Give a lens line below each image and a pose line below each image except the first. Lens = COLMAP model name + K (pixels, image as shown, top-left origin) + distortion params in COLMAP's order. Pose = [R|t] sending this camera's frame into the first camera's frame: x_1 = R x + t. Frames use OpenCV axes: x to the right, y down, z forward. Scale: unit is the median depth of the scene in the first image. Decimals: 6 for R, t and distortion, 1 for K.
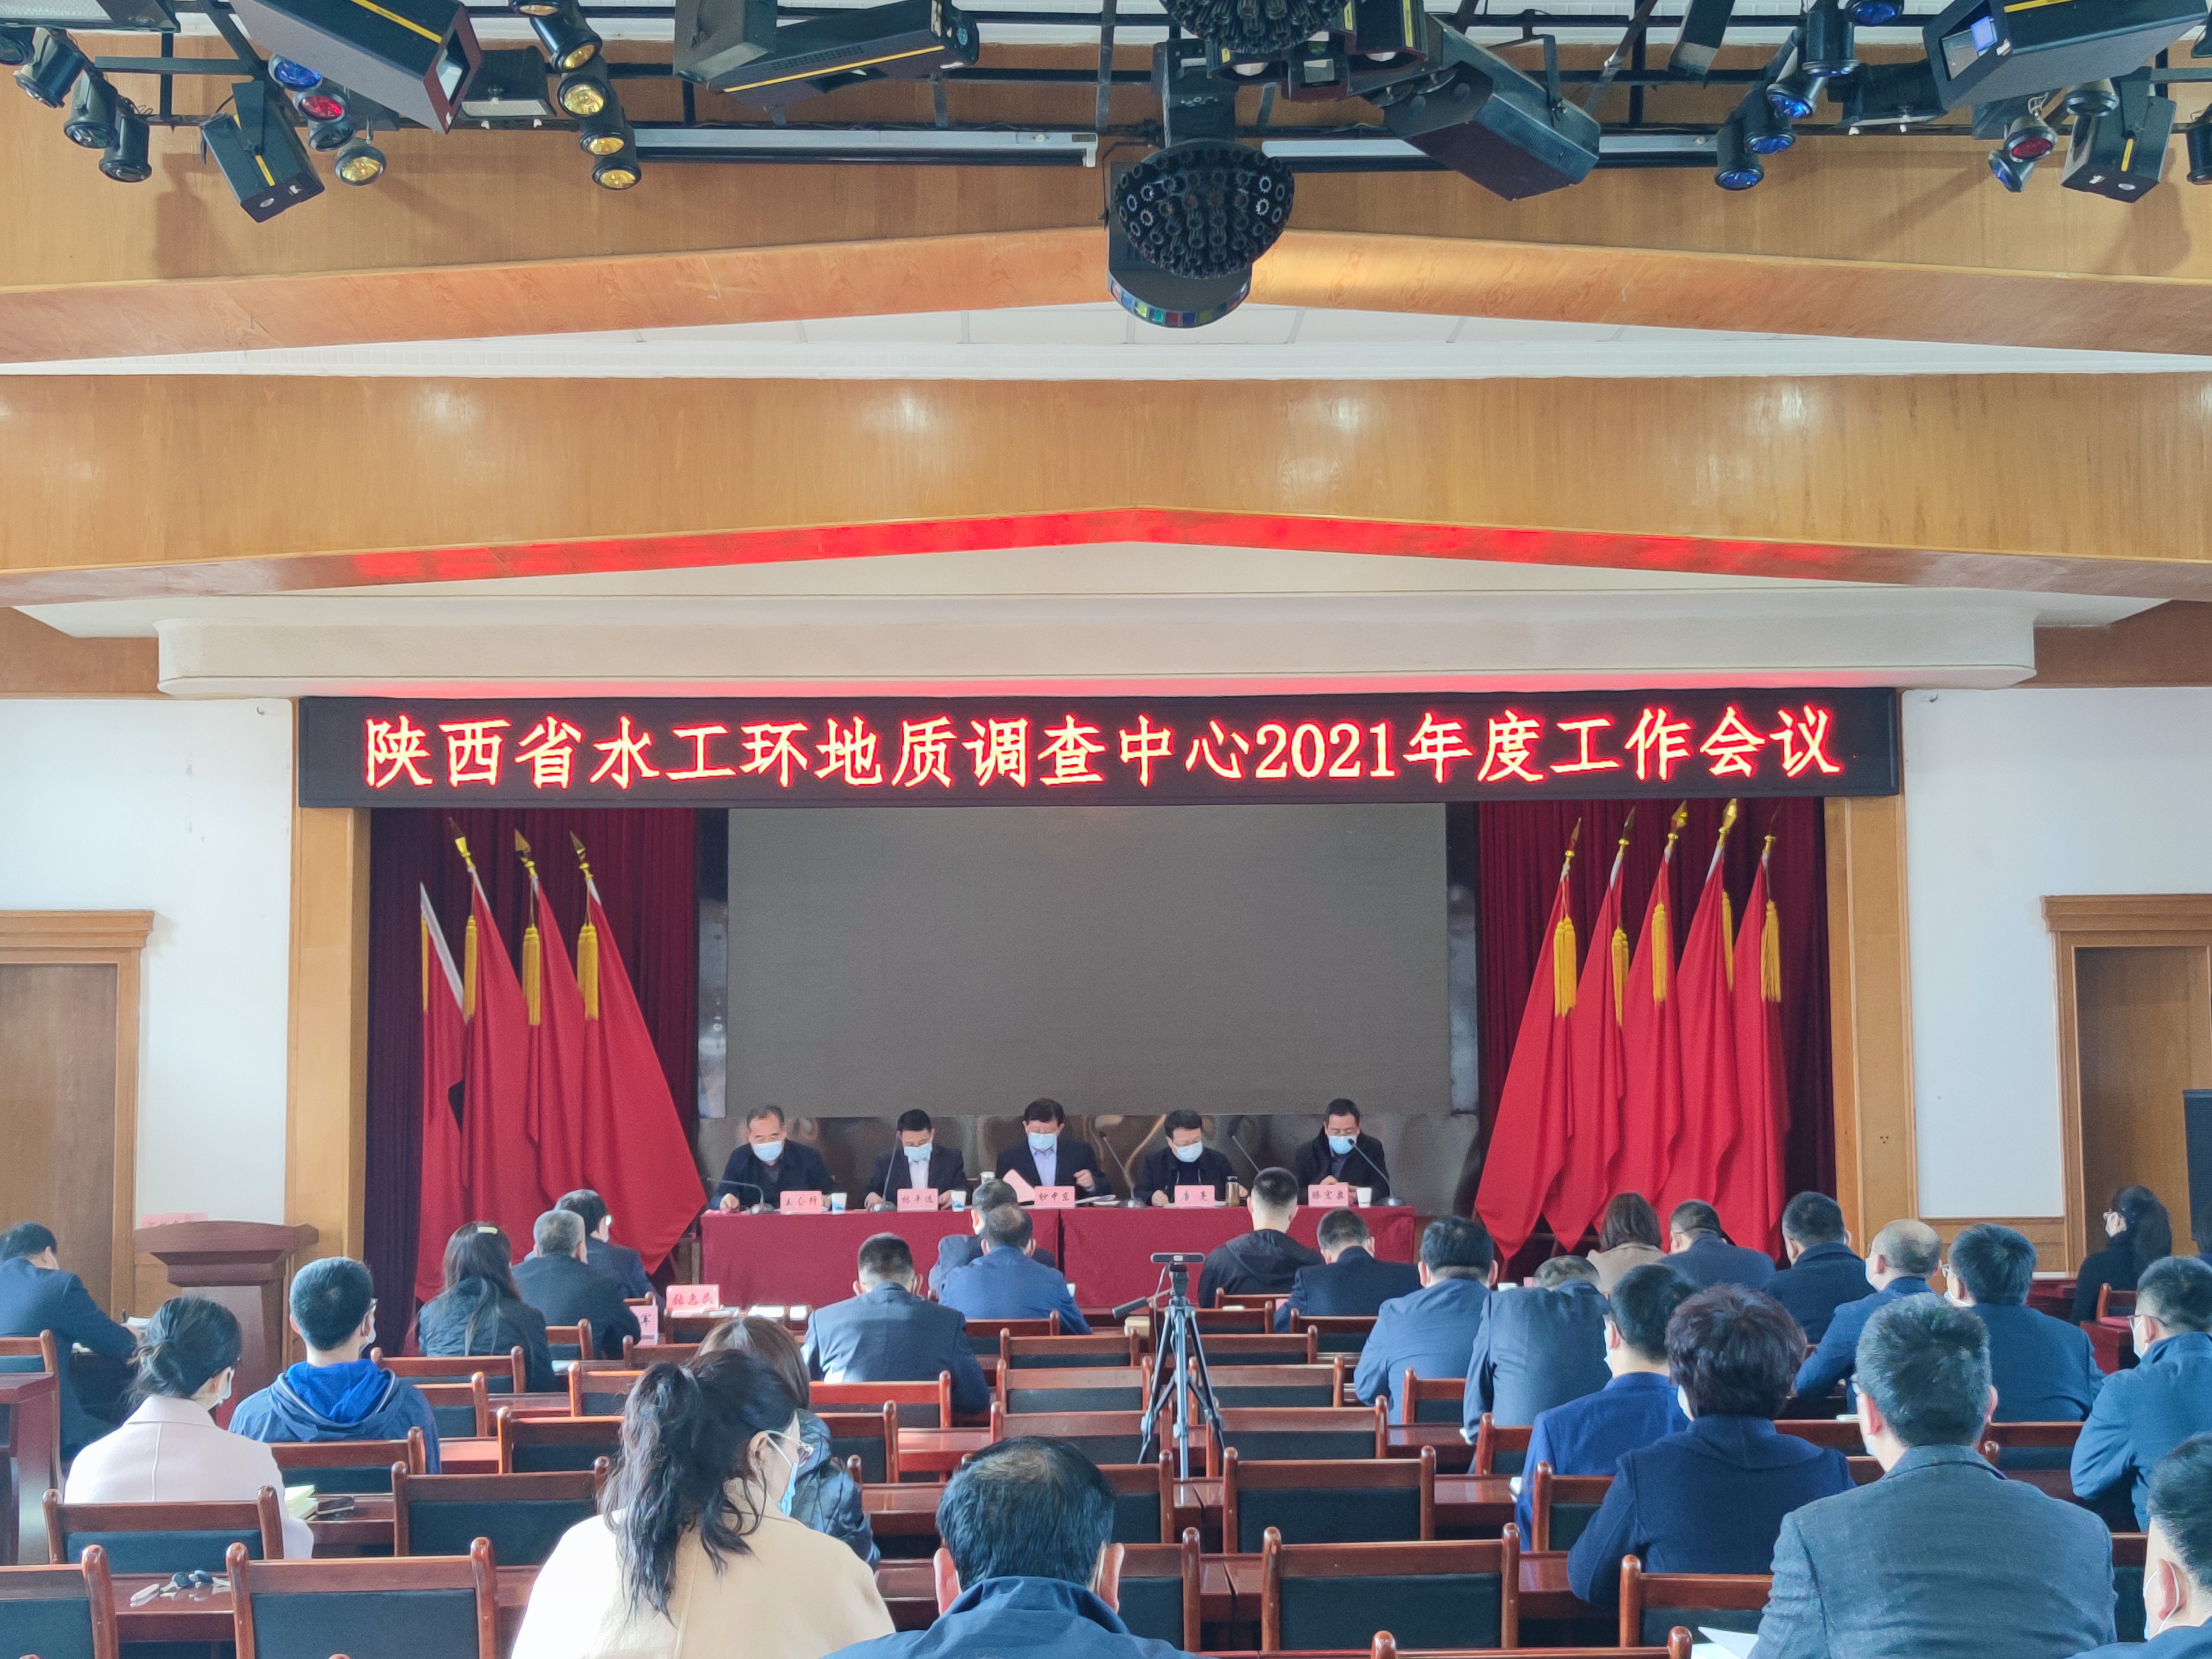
lens RADIAL K [[2874.9, 0, 1101.2], [0, 2874.9, 814.6], [0, 0, 1]] dist [0.139464, 0.000000]
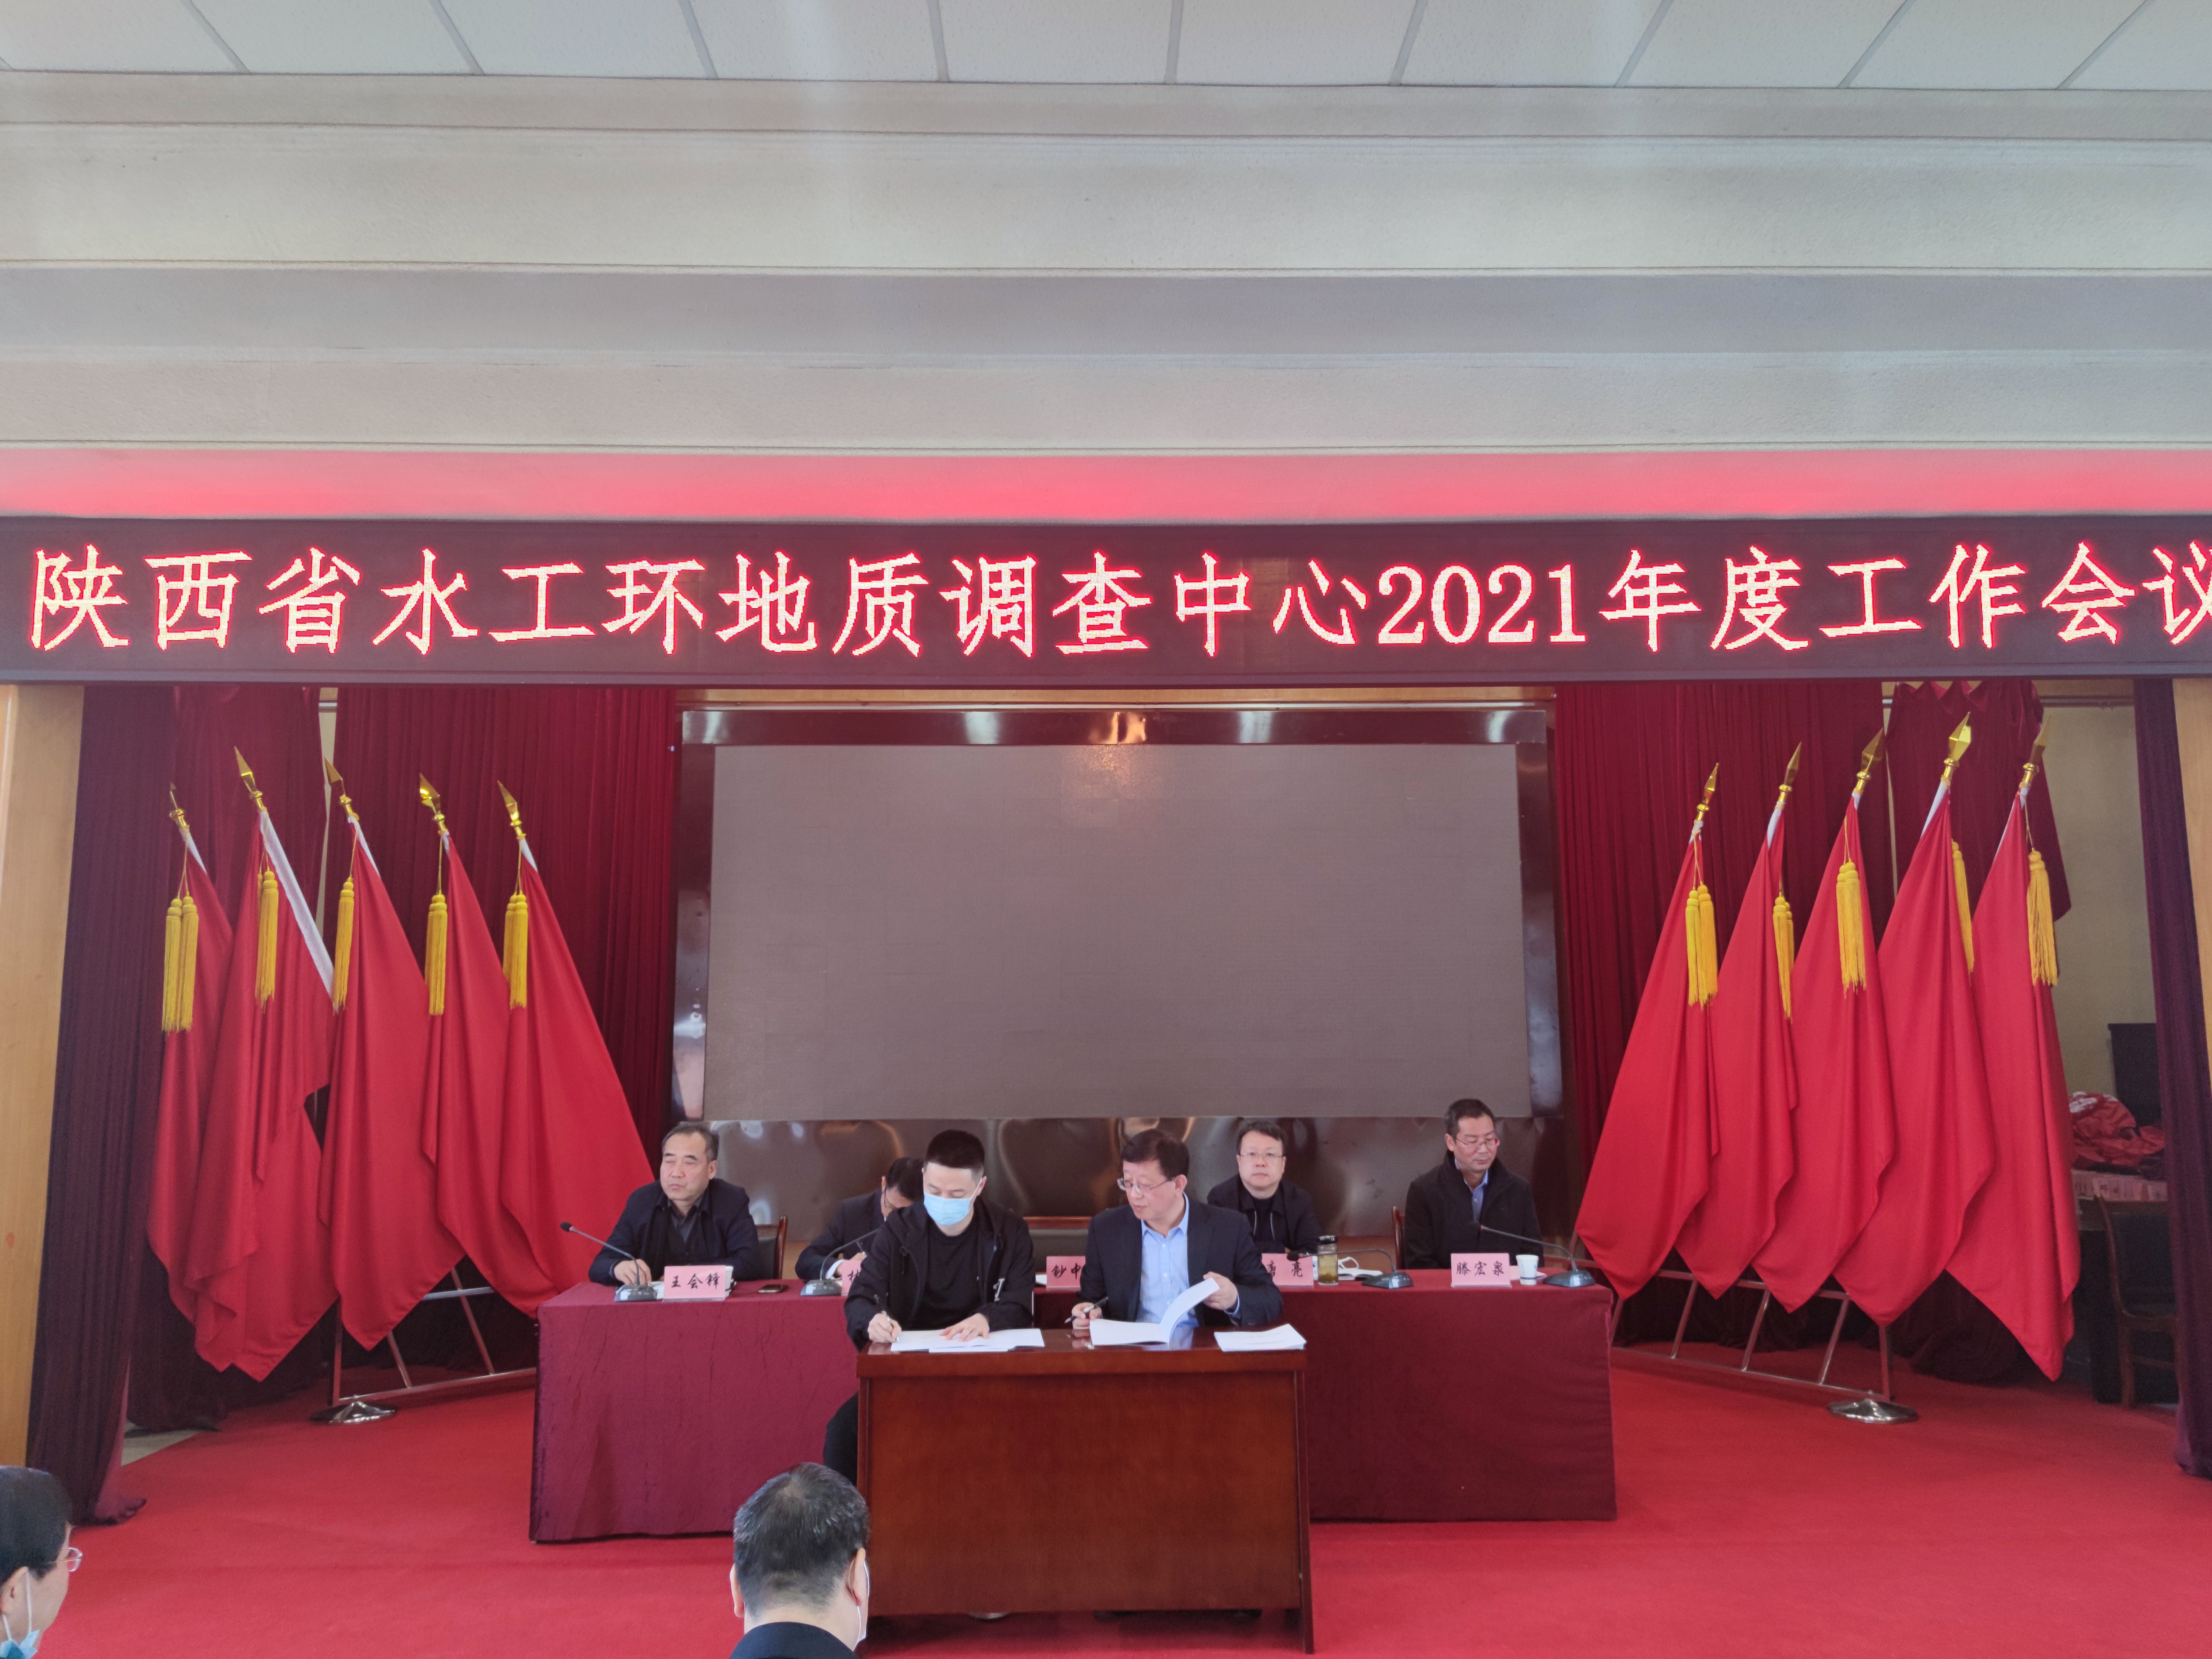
lens RADIAL K [[1579.0, 0, 1123.3], [0, 1579.0, 836.3], [0, 0, 1]] dist [0.064478, -0.060126]
pose [[0.999963, 0.002299, 0.008334, -0.008314], [-0.001974, 0.999246, -0.038767, 0.046081], [-0.008417, 0.038749, 0.999214, 0.634511]]
